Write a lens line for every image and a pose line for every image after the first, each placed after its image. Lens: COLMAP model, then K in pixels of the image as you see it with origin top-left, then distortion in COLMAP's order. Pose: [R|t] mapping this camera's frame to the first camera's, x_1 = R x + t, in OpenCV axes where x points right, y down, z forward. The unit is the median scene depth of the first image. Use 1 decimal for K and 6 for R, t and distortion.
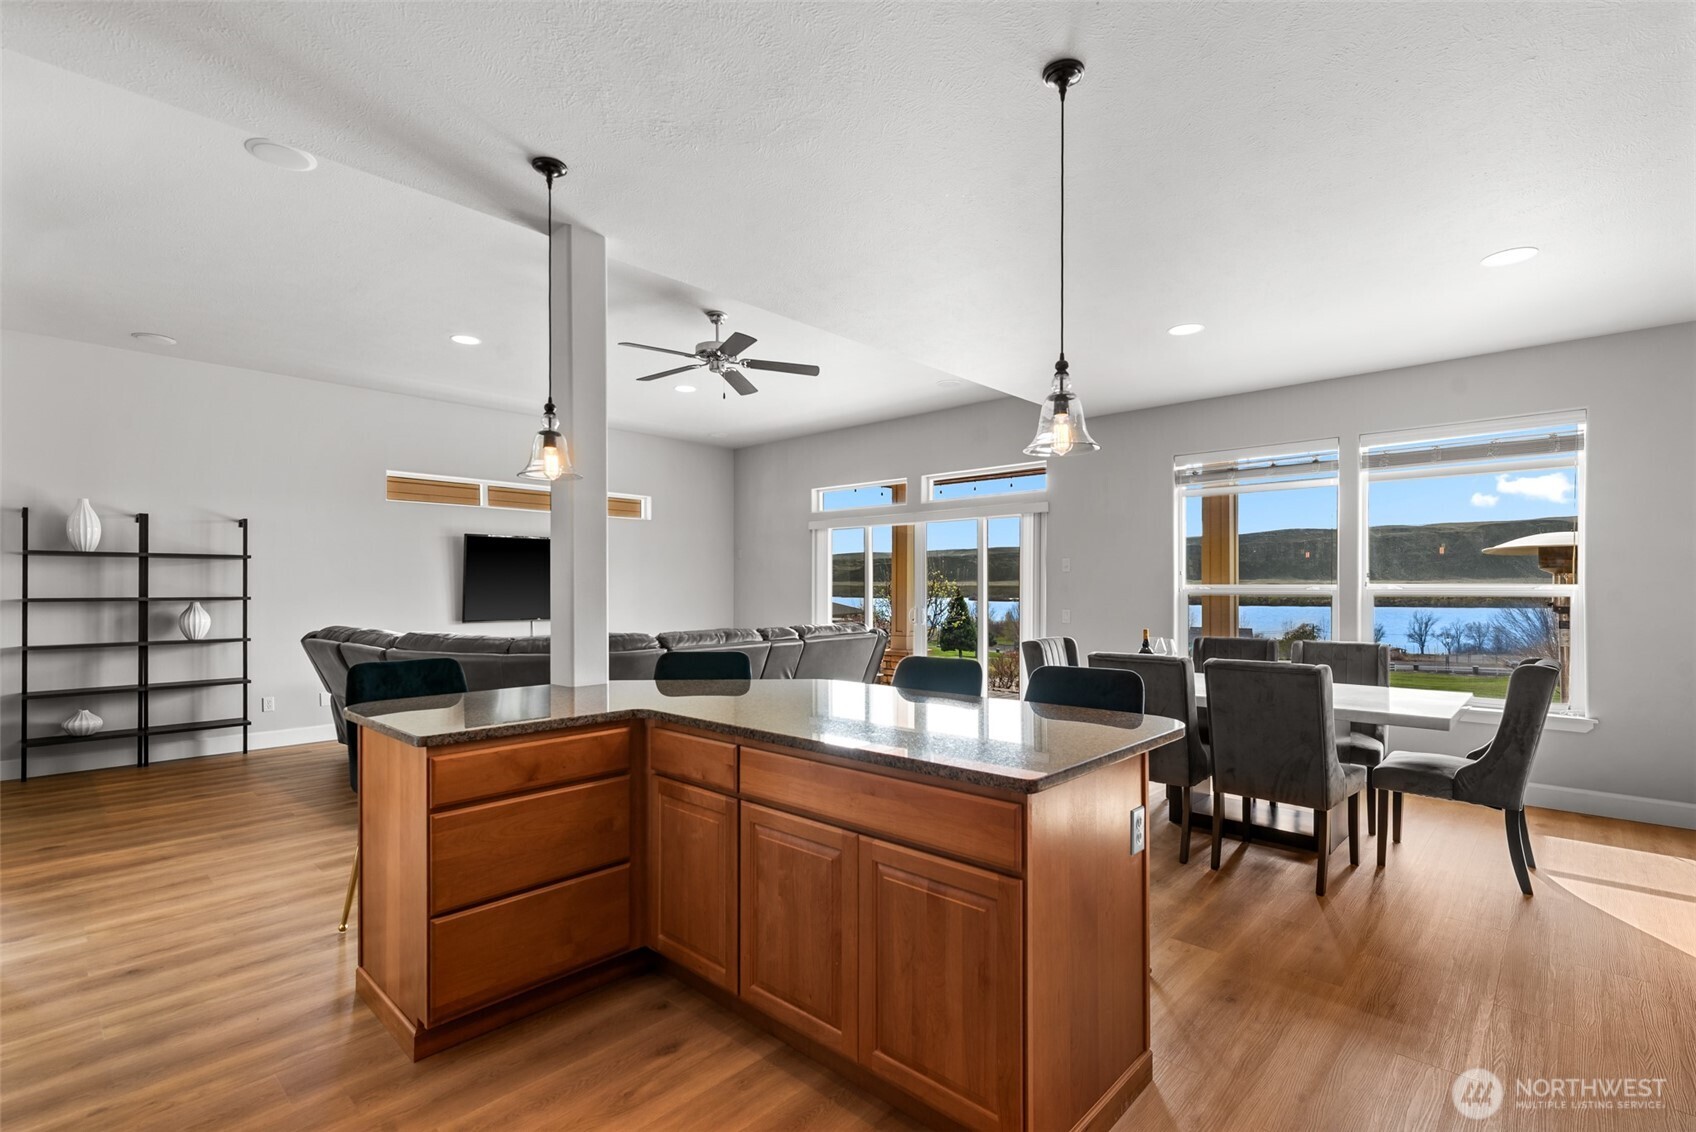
lens RADIAL K [[777.5, 0, 853.8], [0, 777.5, 586.4], [0, 0, 1]] dist [0.001850, -0.000108]
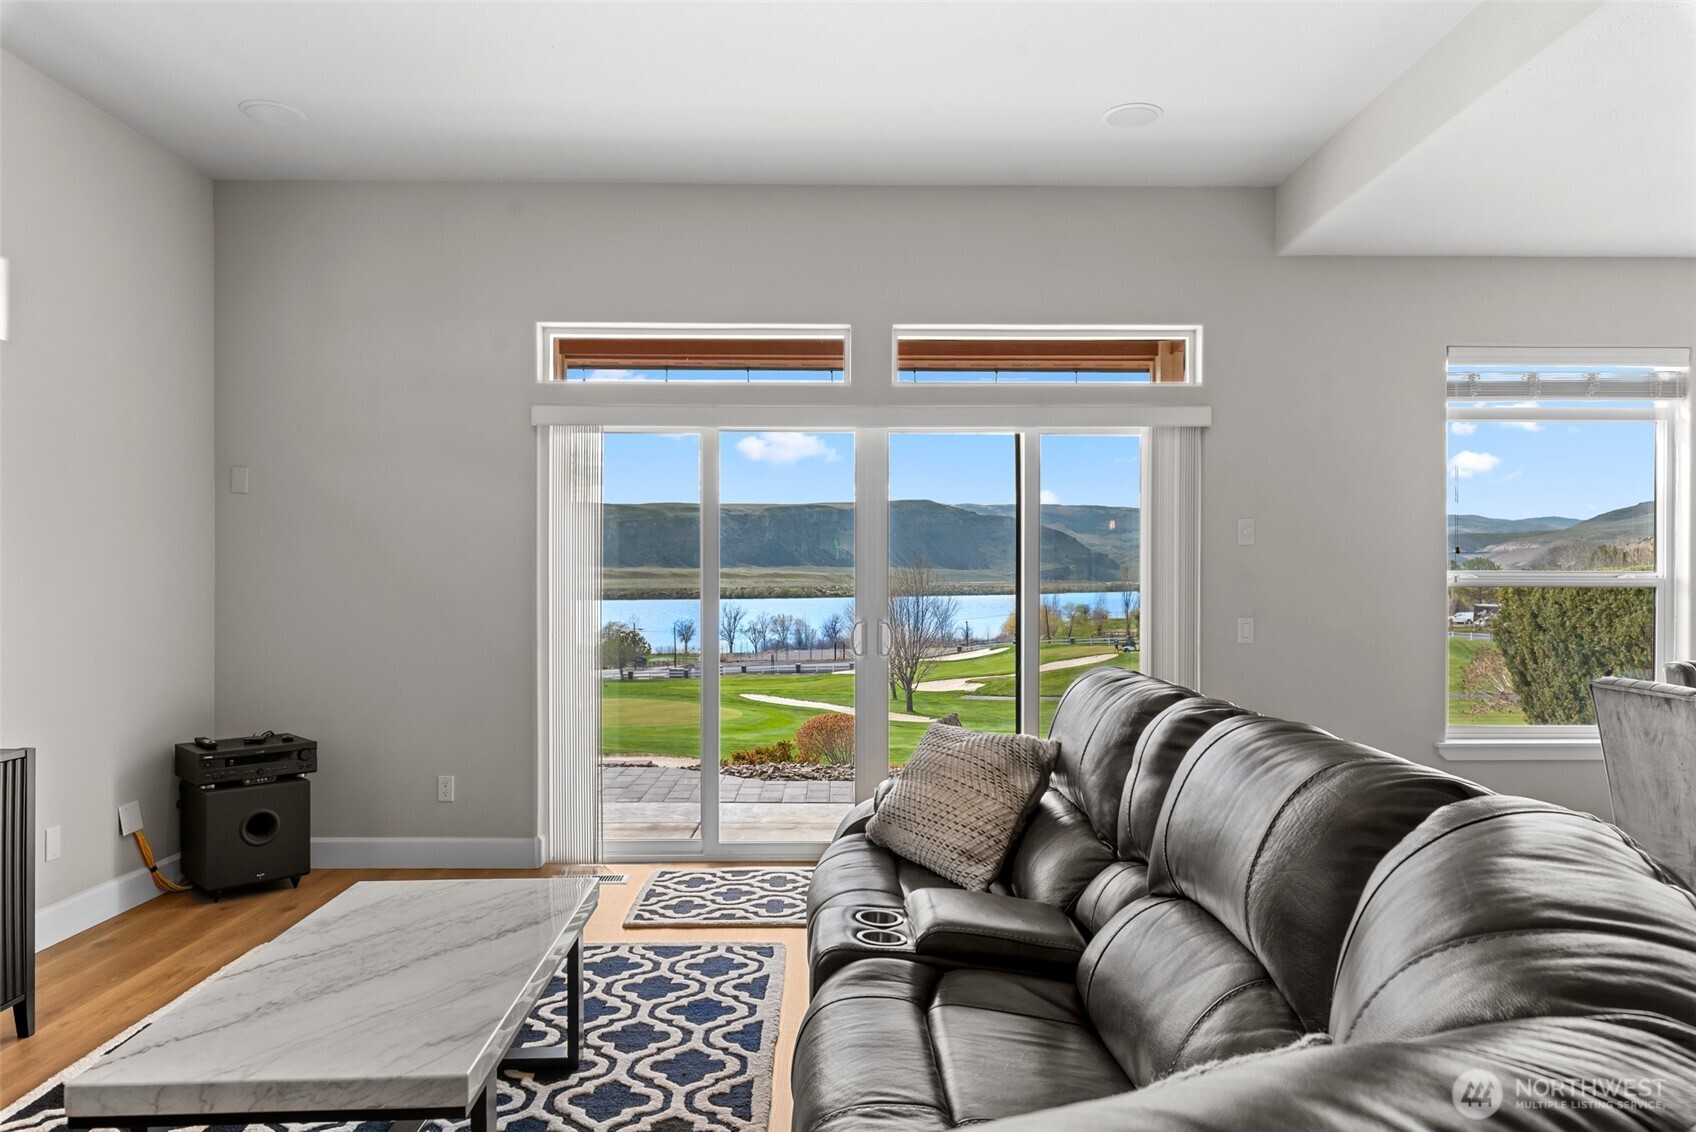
lens RADIAL K [[1091.9, 0, 859.5], [0, 1091.9, 574.5], [0, 0, 1]] dist [0.001485, -0.001157]
pose [[0.722096, 0.001735, 0.691791, -0.491593], [-0.001471, 0.999998, -0.000972, 0.002654], [-0.691792, -0.000316, 0.722097, 0.764895]]
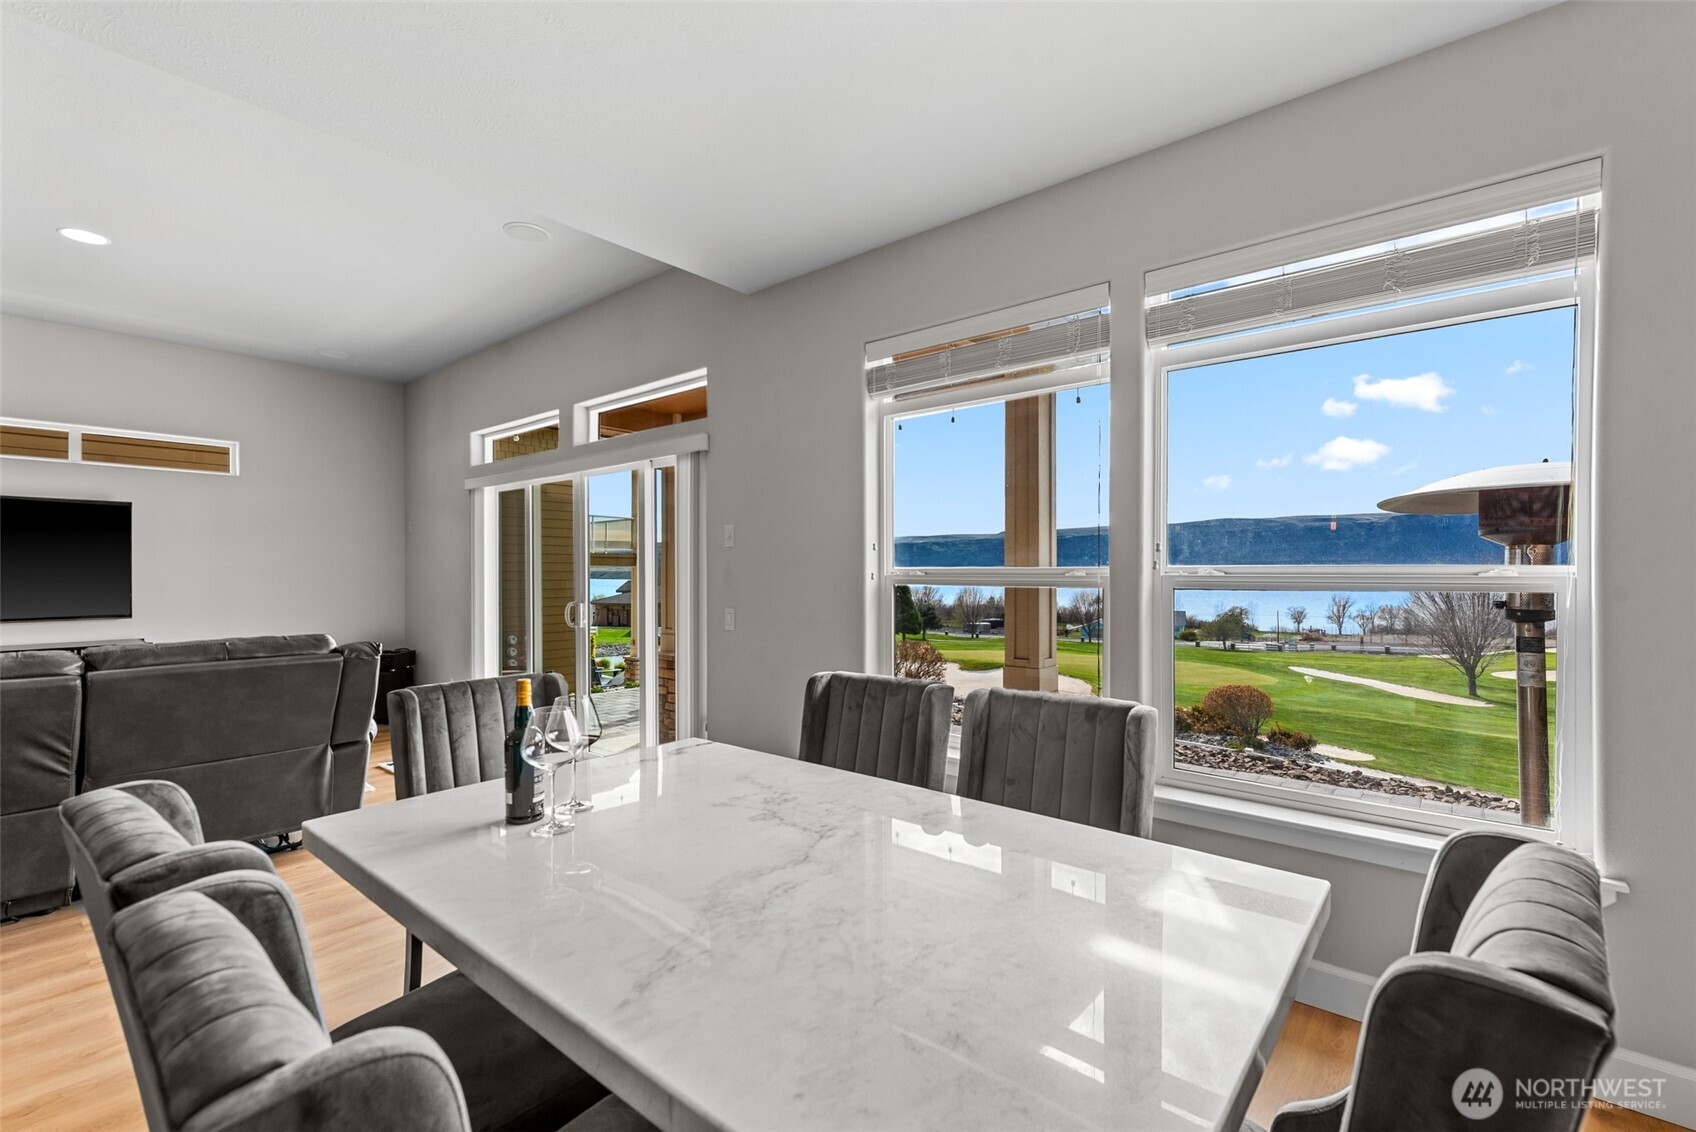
lens RADIAL K [[740.4, 0, 857.3], [0, 740.4, 576.5], [0, 0, 1]] dist [-0.000149, -0.000520]
pose [[0.998656, -0.000317, 0.051823, 0.404705], [-0.000037, 0.999977, 0.006835, 0.000770], [-0.051824, -0.006827, 0.998633, 0.486116]]
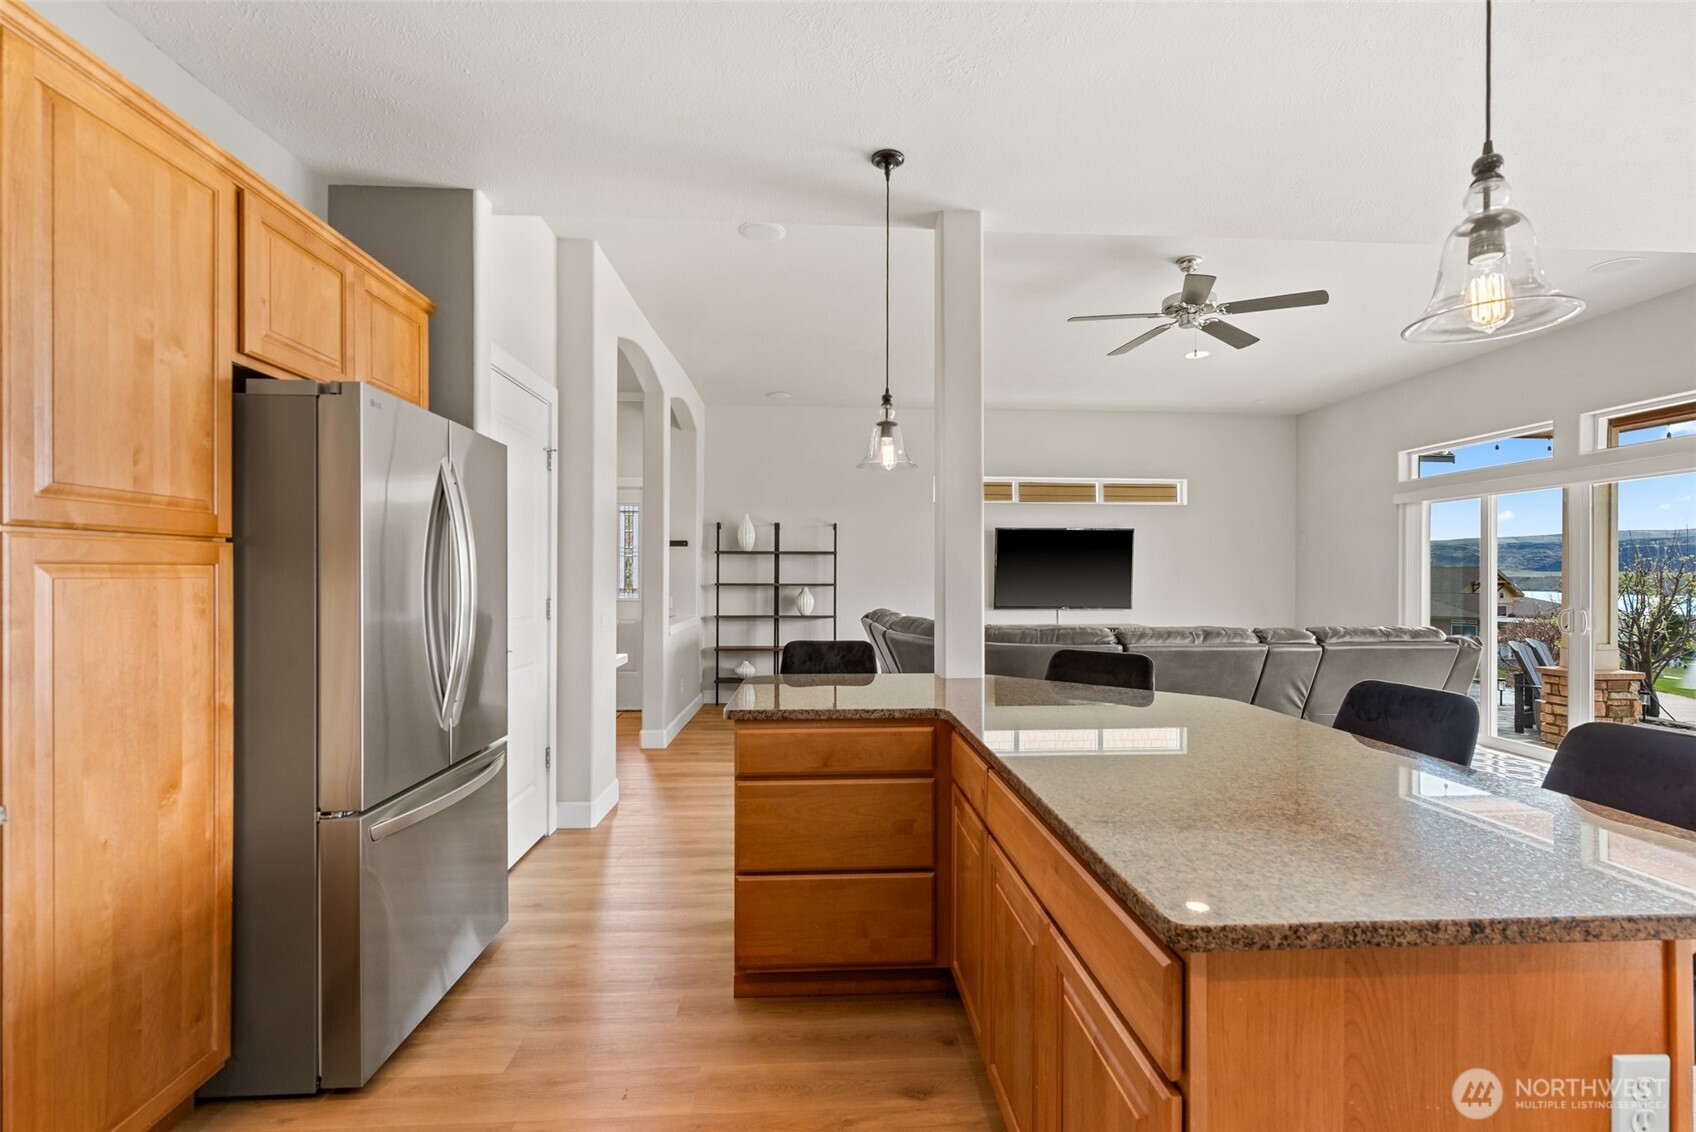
lens RADIAL K [[755.5, 0, 853.5], [0, 755.5, 576.7], [0, 0, 1]] dist [0.000895, 0.000110]
pose [[0.721170, 0.003572, -0.692749, 0.119063], [-0.003158, 0.999993, 0.001869, -0.000490], [0.692751, 0.000840, 0.721176, 0.123623]]
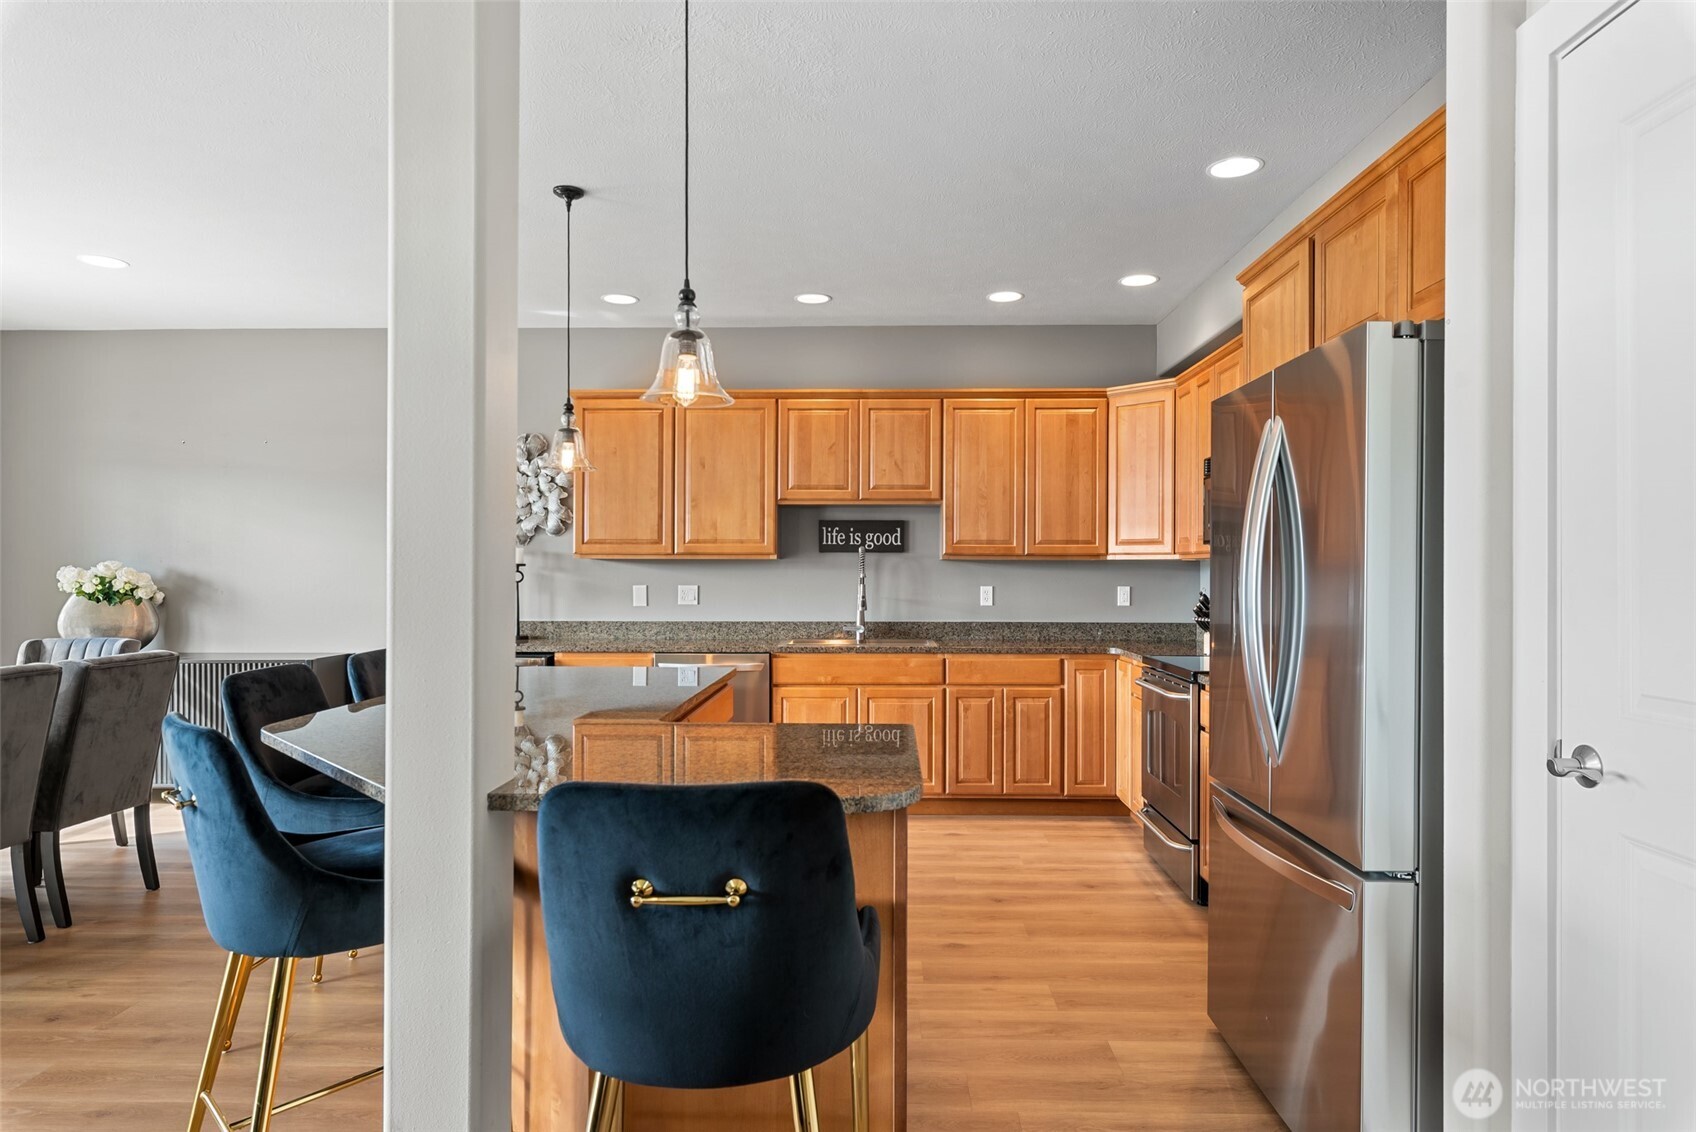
lens RADIAL K [[1001.1, 0, 852.9], [0, 1001.1, 570.7], [0, 0, 1]] dist [0.005266, 0.000510]
pose [[-0.659168, 0.000597, 0.751996, -0.519789], [-0.001134, 0.999998, -0.001788, 0.002104], [-0.751995, -0.002031, -0.659166, 0.675280]]
